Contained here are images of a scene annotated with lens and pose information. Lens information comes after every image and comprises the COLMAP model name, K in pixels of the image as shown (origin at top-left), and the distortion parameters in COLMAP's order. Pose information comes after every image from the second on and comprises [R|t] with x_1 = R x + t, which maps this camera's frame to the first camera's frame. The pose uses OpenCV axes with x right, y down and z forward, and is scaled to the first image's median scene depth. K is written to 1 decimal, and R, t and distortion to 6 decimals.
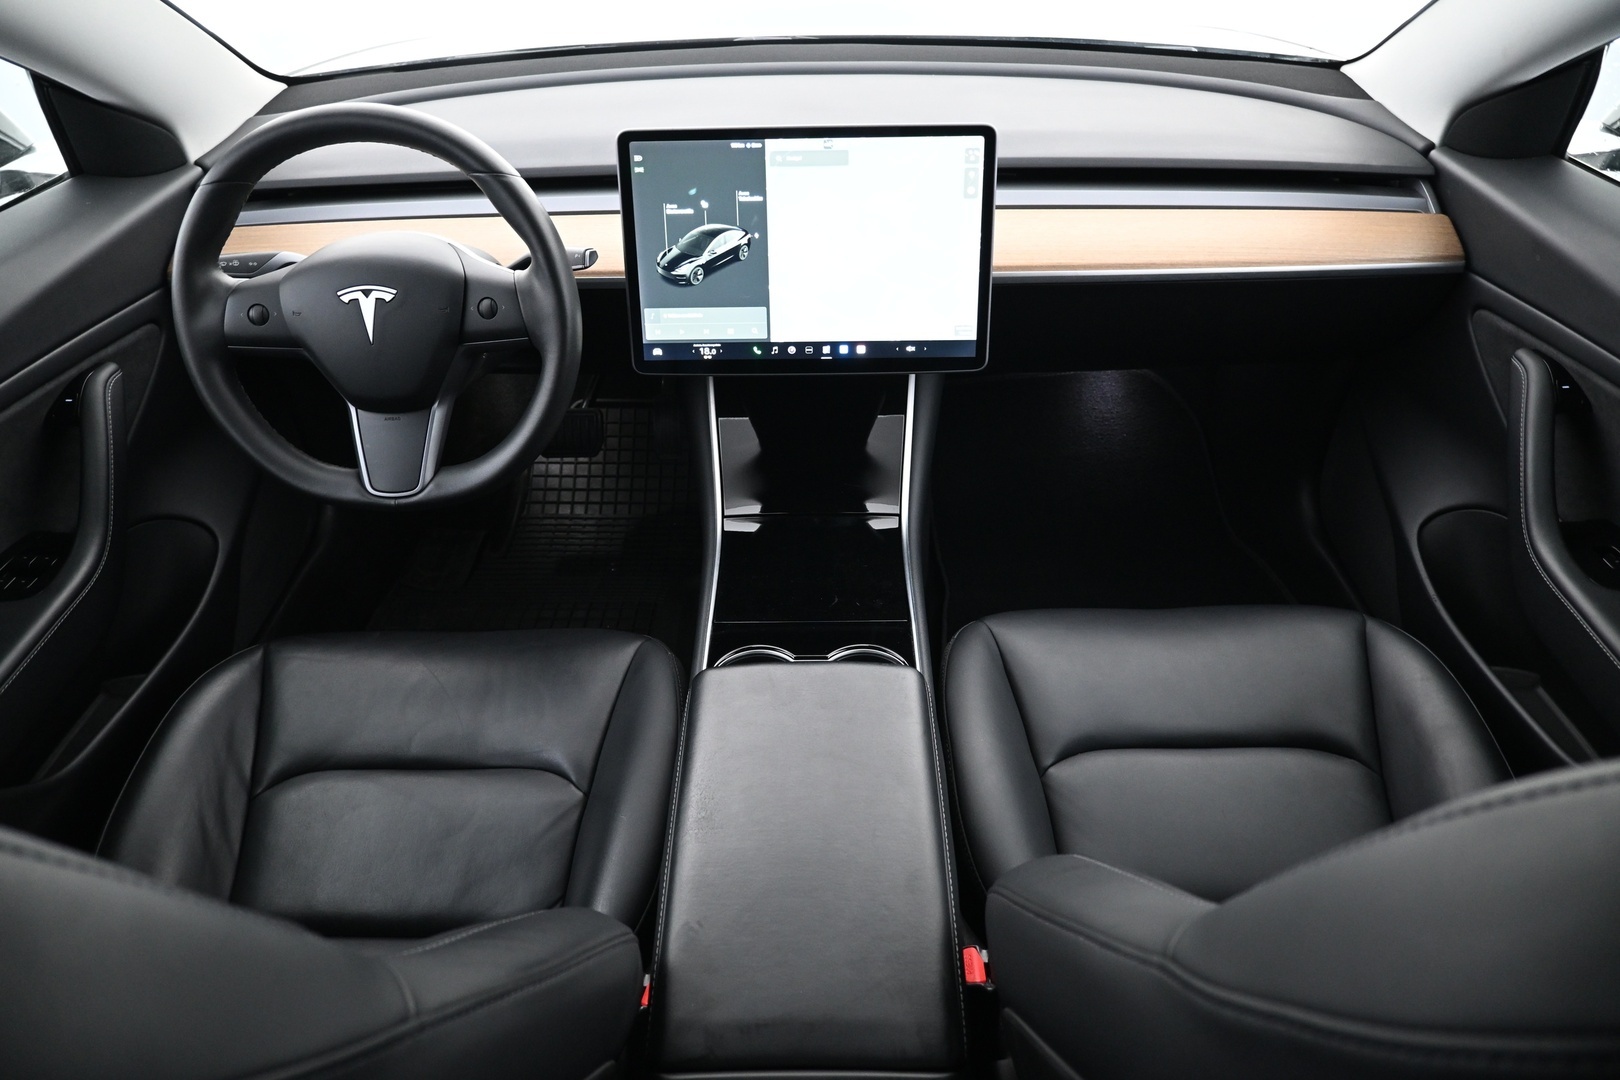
lens RADIAL K [[1093.9, 0, 808.9], [0, 1093.9, 536.2], [0, 0, 1]] dist [0.000959, -0.001467]
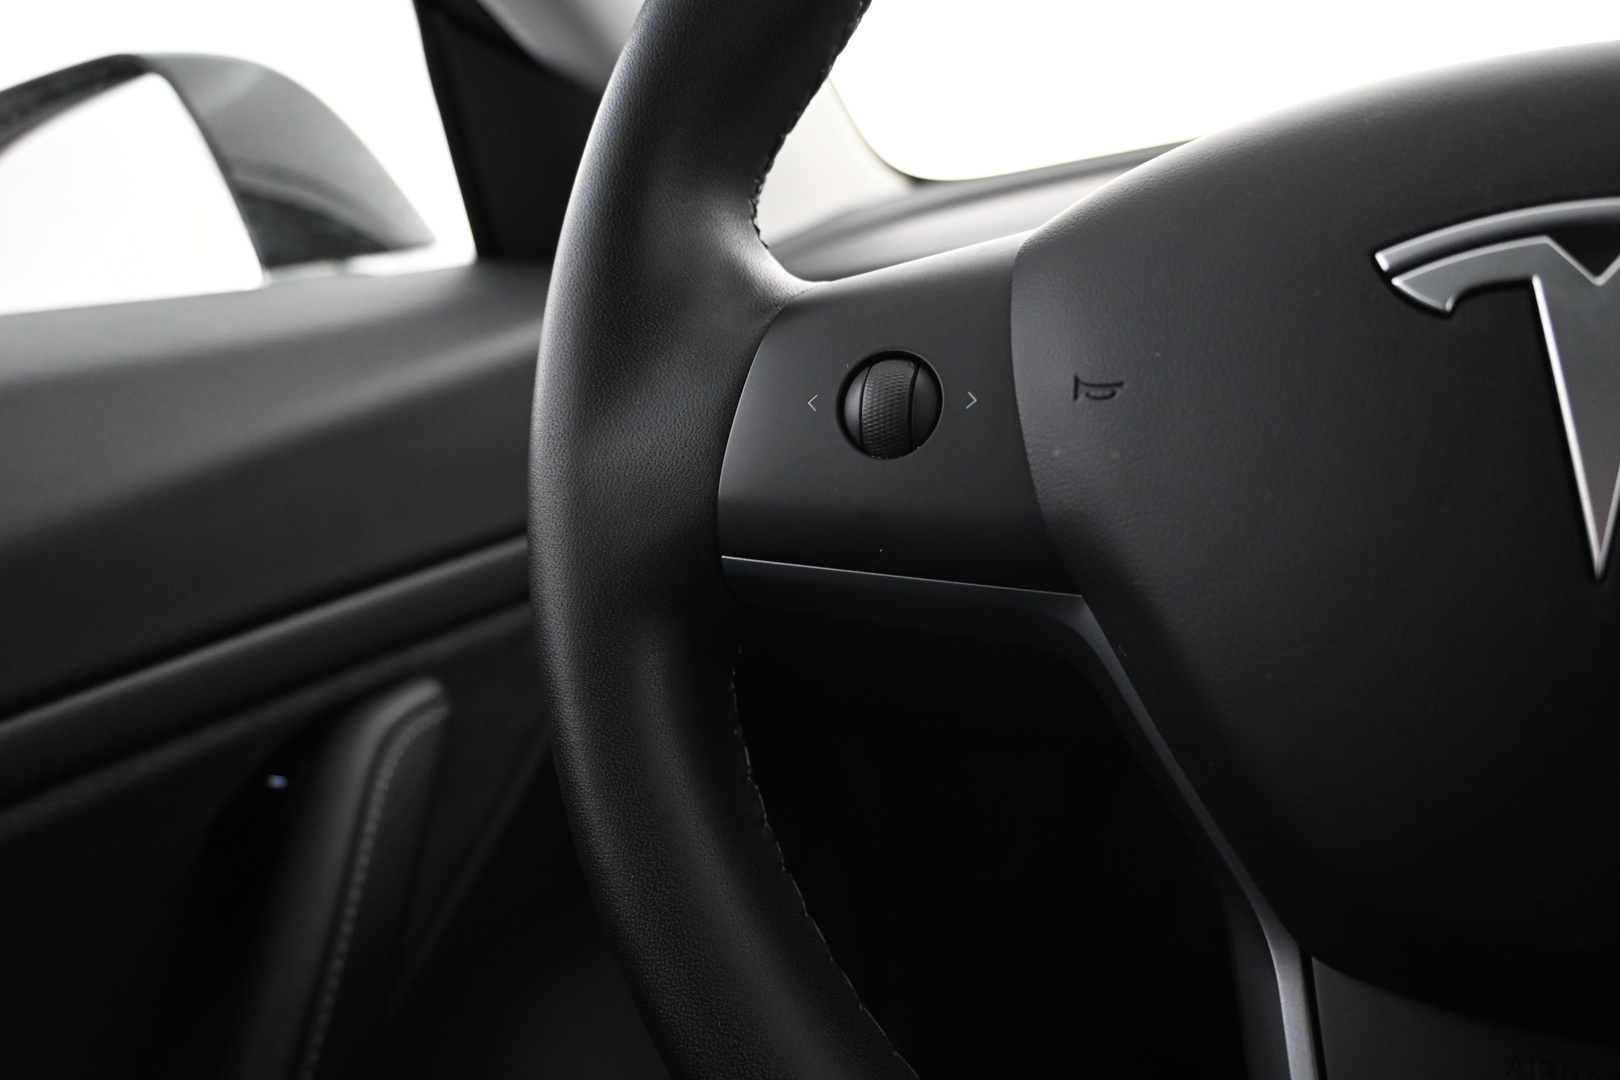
lens RADIAL K [[1185.2, 0, 808.6], [0, 1185.2, 535.0], [0, 0, 1]] dist [-0.007016, 0.000959]
pose [[0.898249, -0.006203, -0.439443, -0.394512], [-0.146370, 0.938594, -0.312437, -0.109831], [0.414397, 0.344968, 0.842183, 0.768602]]
